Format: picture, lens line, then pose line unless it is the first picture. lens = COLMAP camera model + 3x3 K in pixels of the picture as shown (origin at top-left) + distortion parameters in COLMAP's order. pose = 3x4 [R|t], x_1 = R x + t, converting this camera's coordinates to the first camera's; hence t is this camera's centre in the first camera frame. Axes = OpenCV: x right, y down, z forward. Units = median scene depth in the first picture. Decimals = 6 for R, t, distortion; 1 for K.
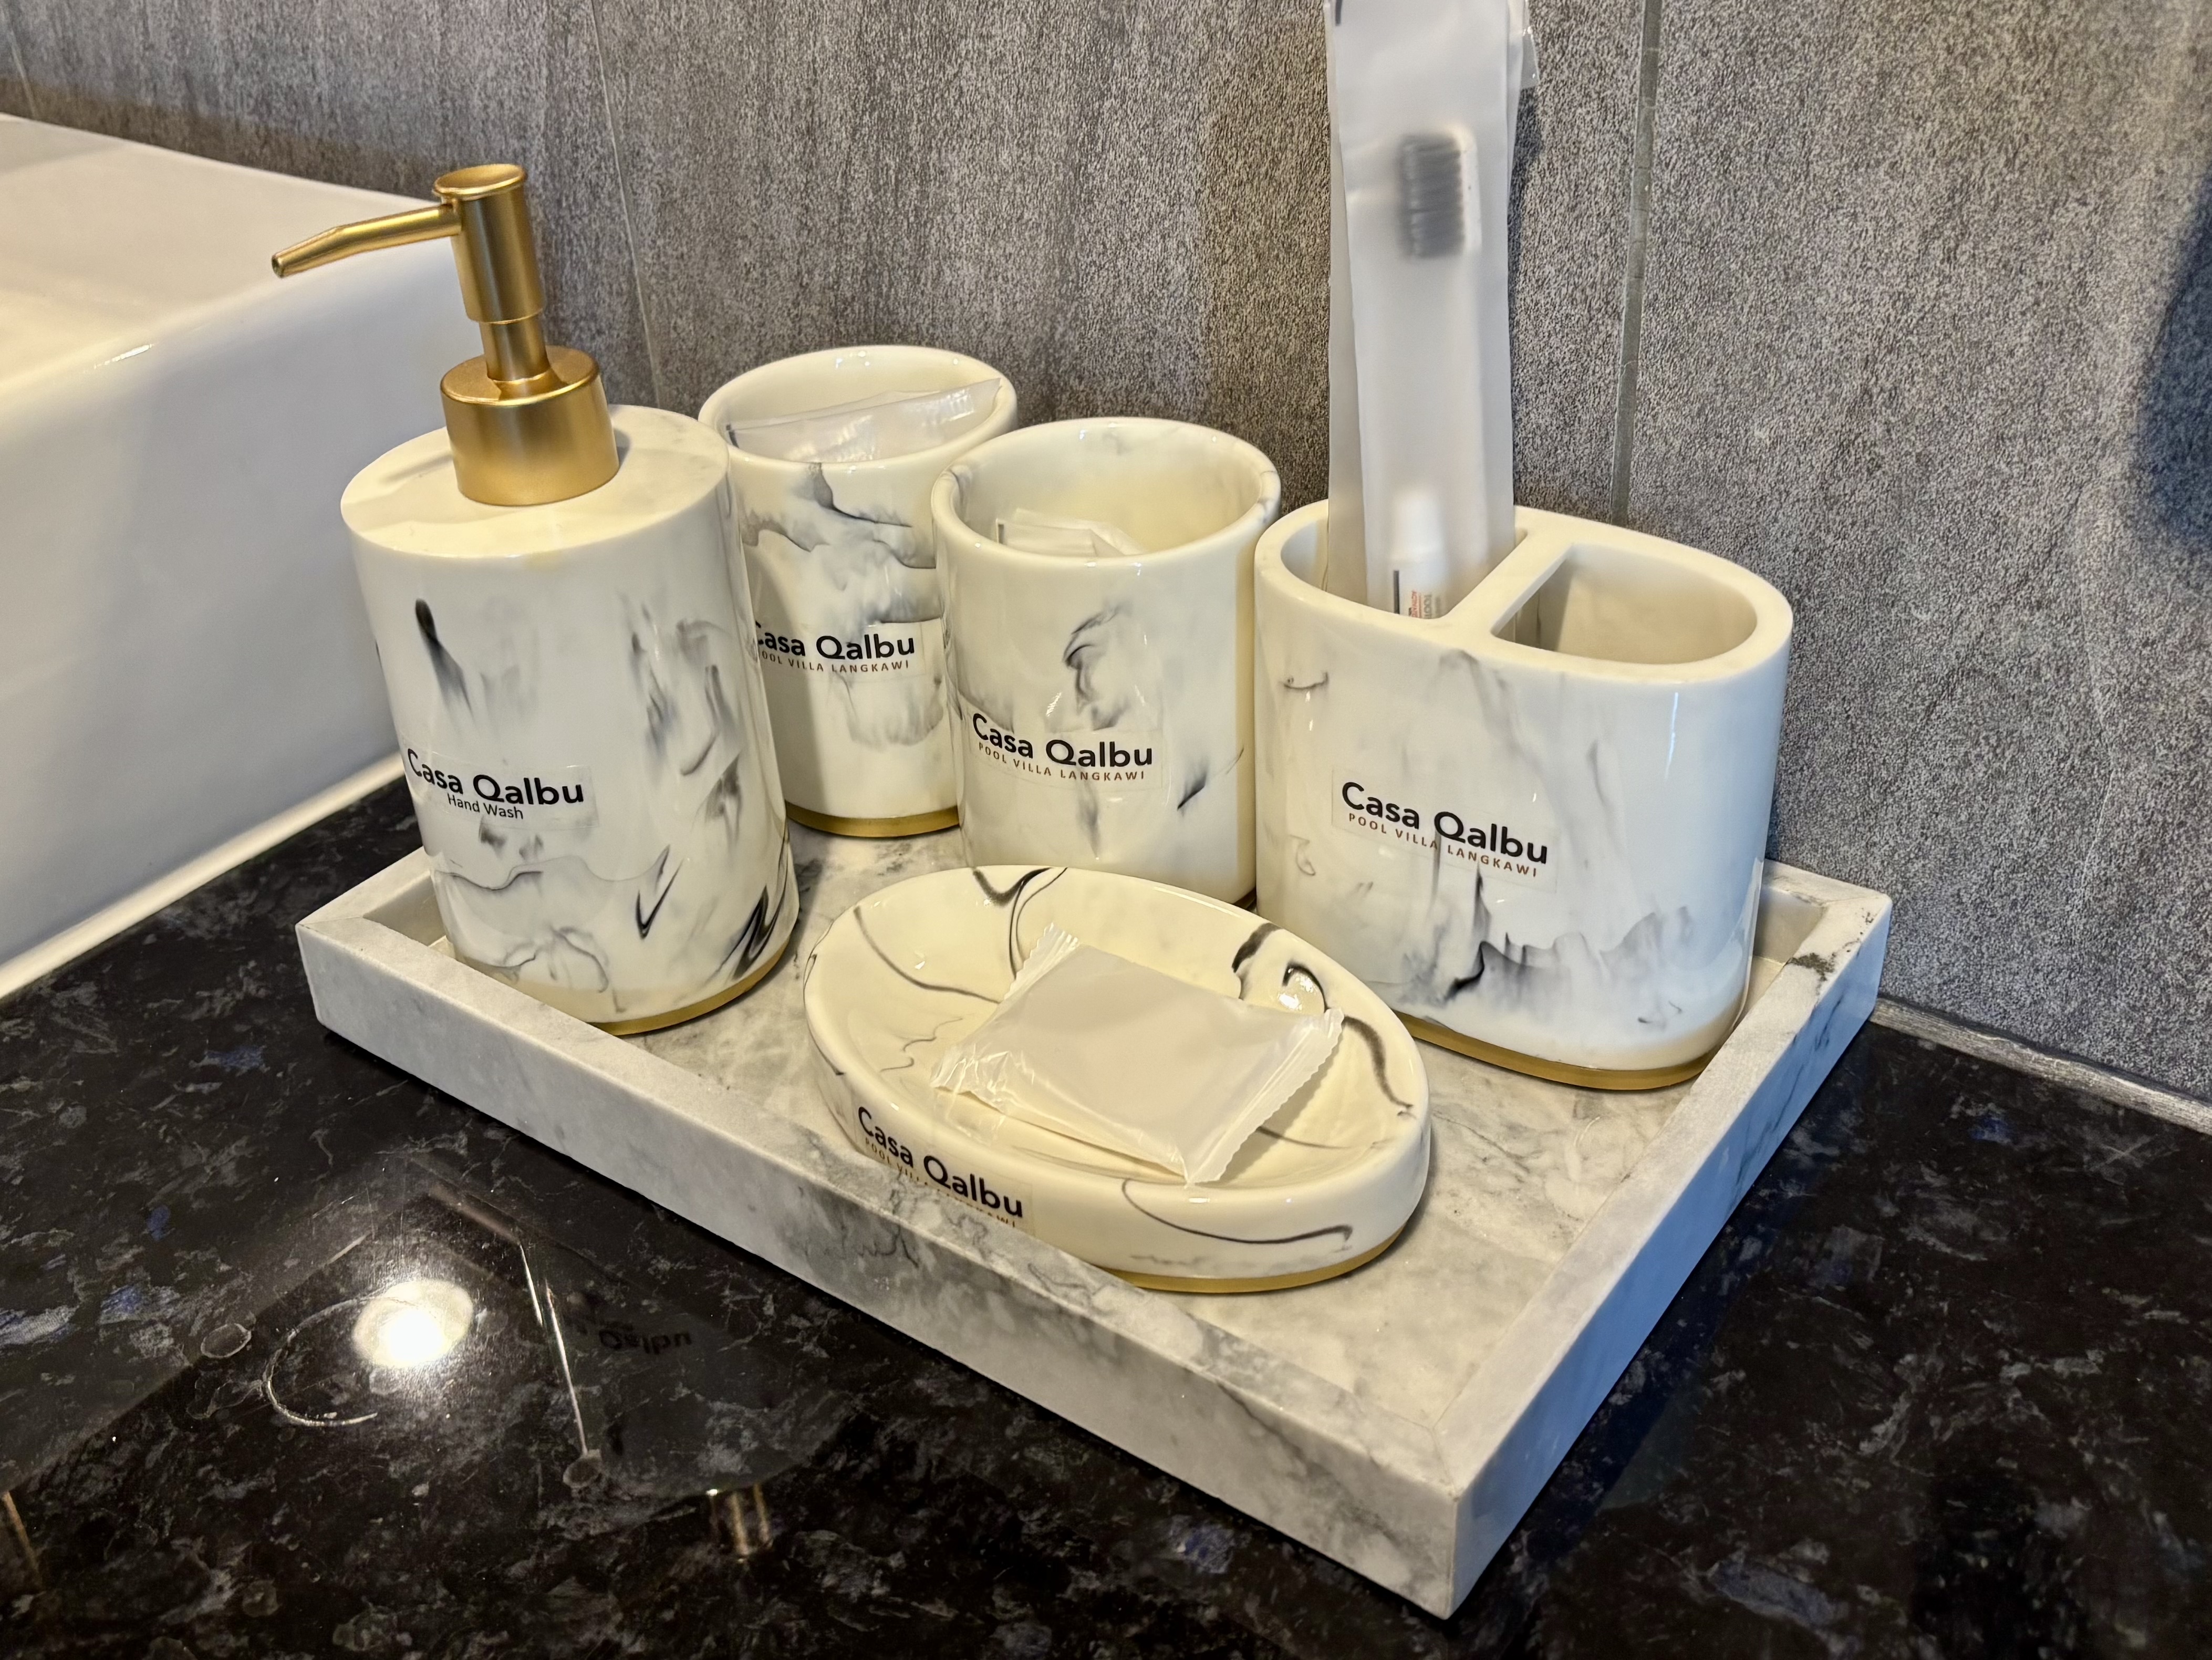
lens RADIAL K [[2219.5, 0, 1106.0], [0, 2219.5, 830.0], [0, 0, 1]] dist [-0.008568, 0.008184]
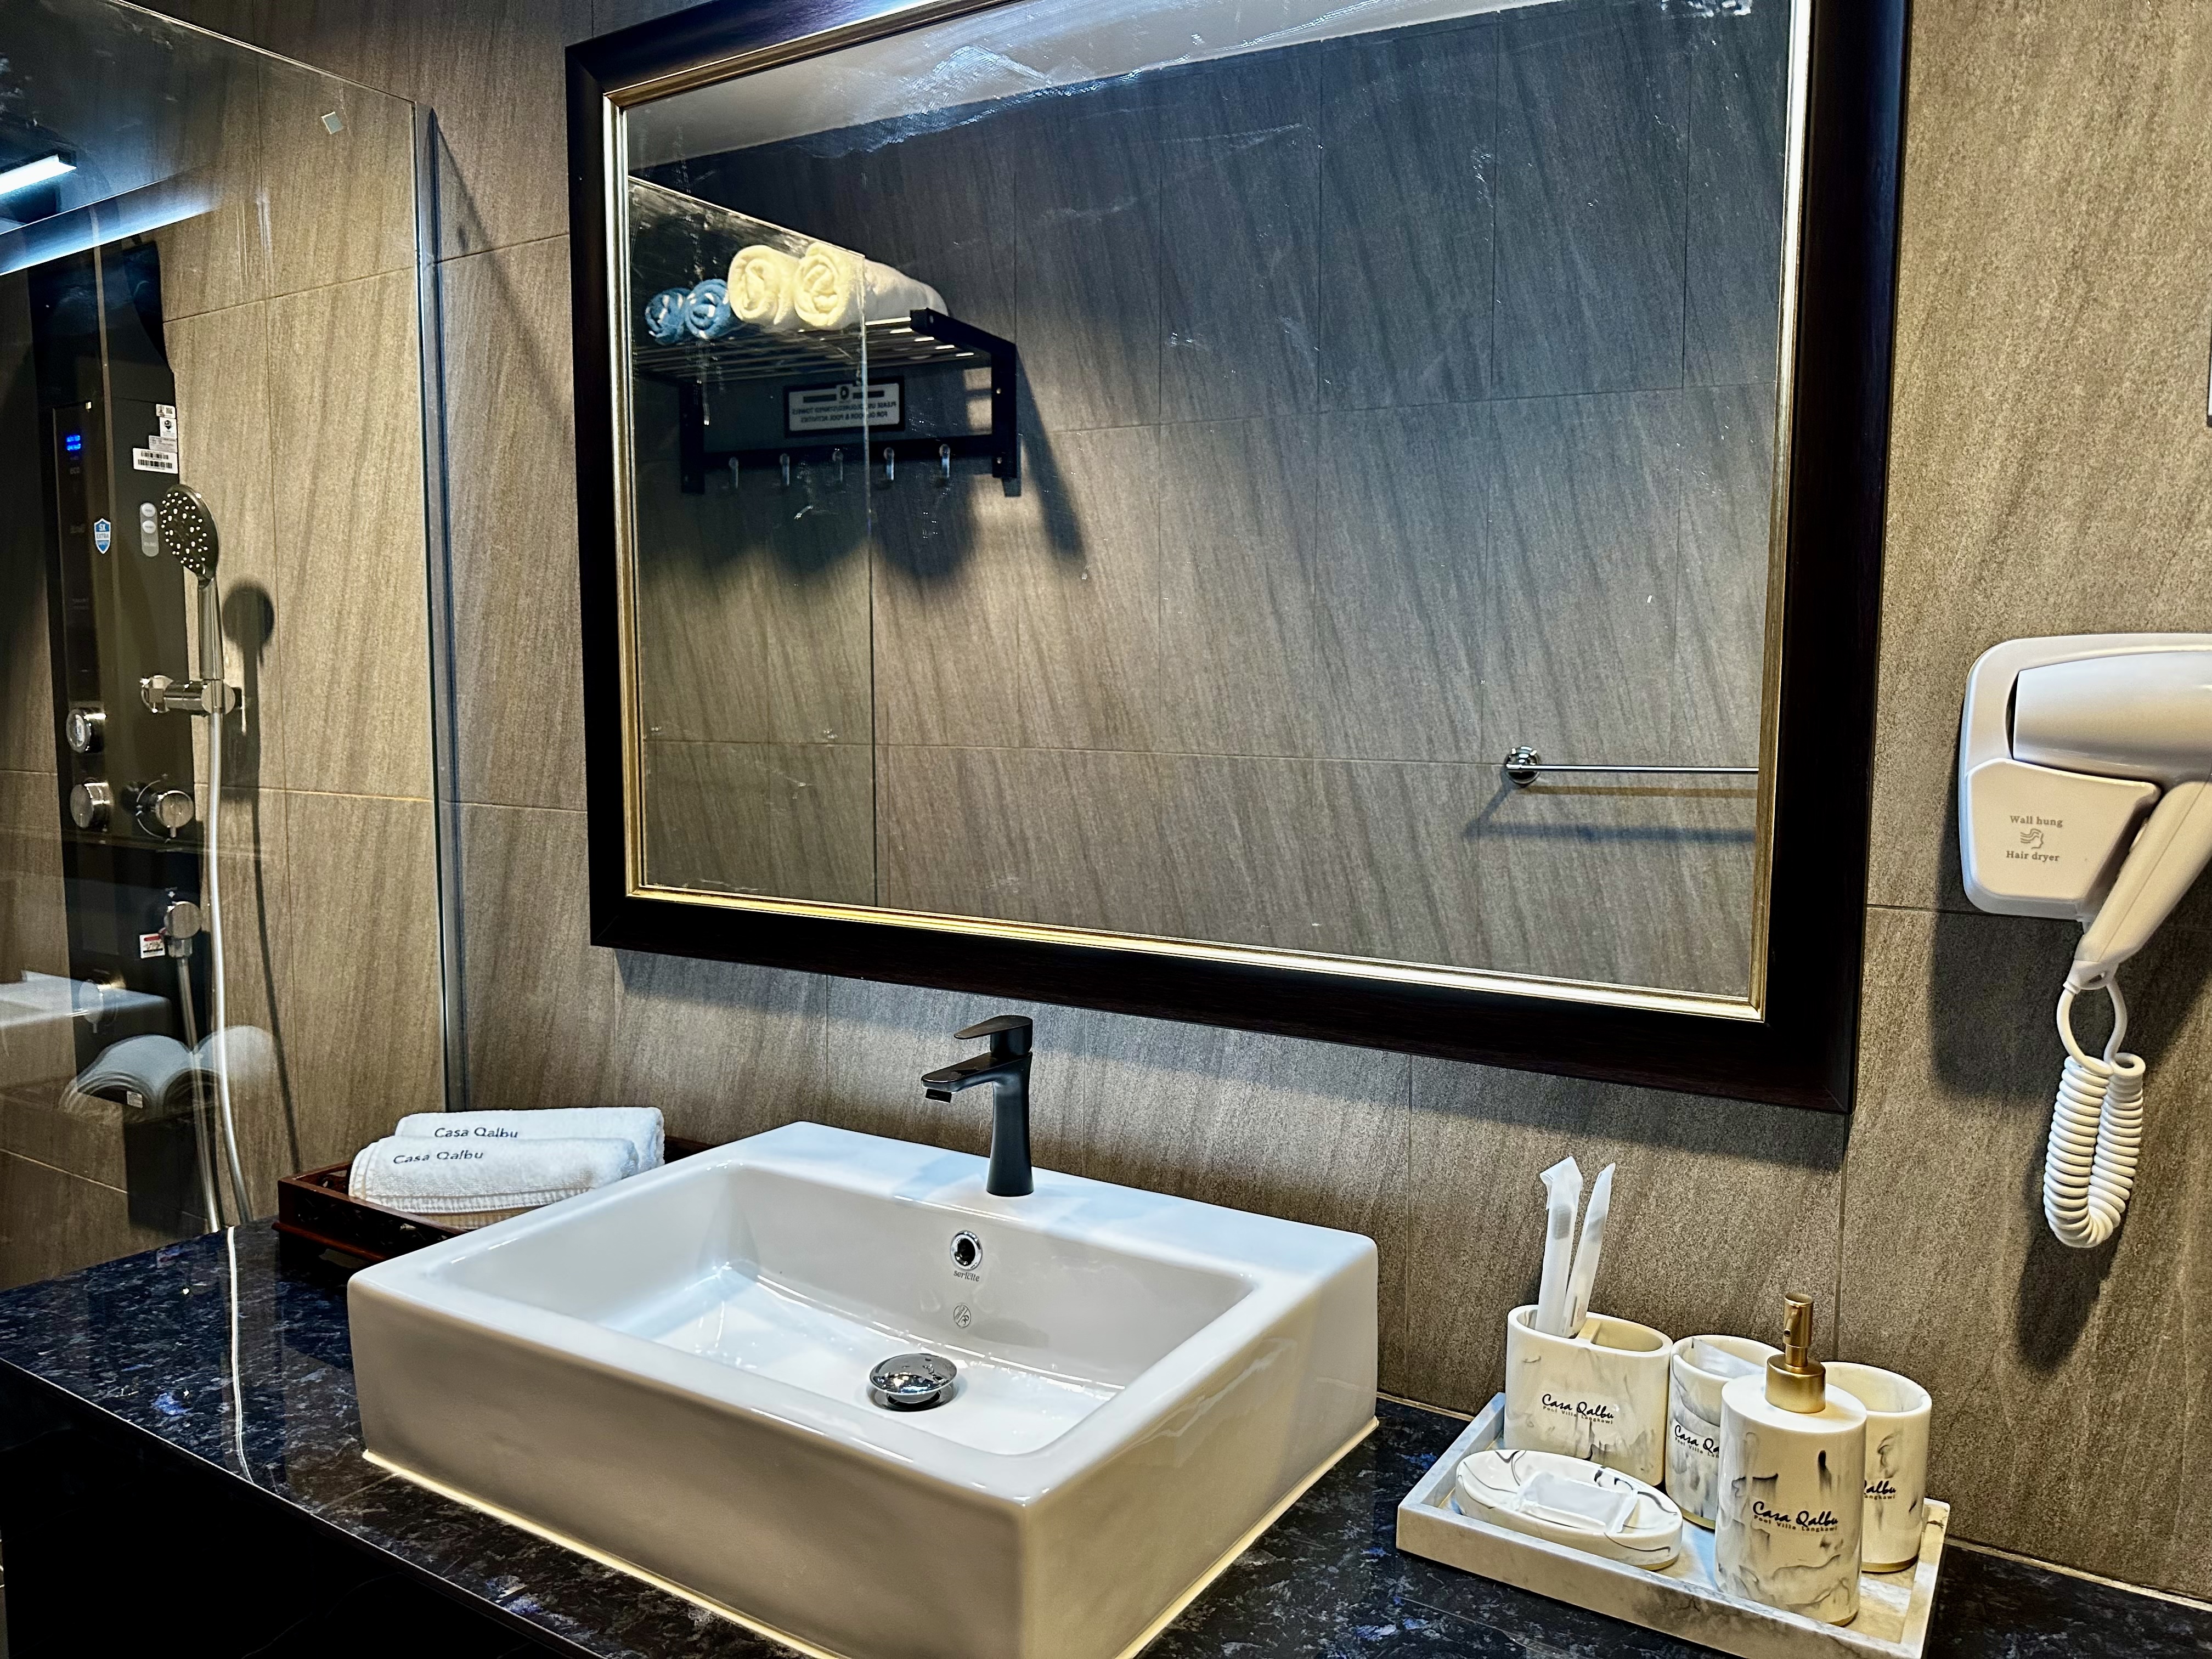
lens RADIAL K [[1549.7, 0, 1106.0], [0, 1549.7, 829.5], [0, 0, 1]] dist [-0.036067, -0.000656]
pose [[0.995933, 0.048706, 0.075795, -1.012665], [-0.008947, 0.890583, -0.454732, 0.183608], [-0.089650, 0.452204, 0.887397, -1.162490]]
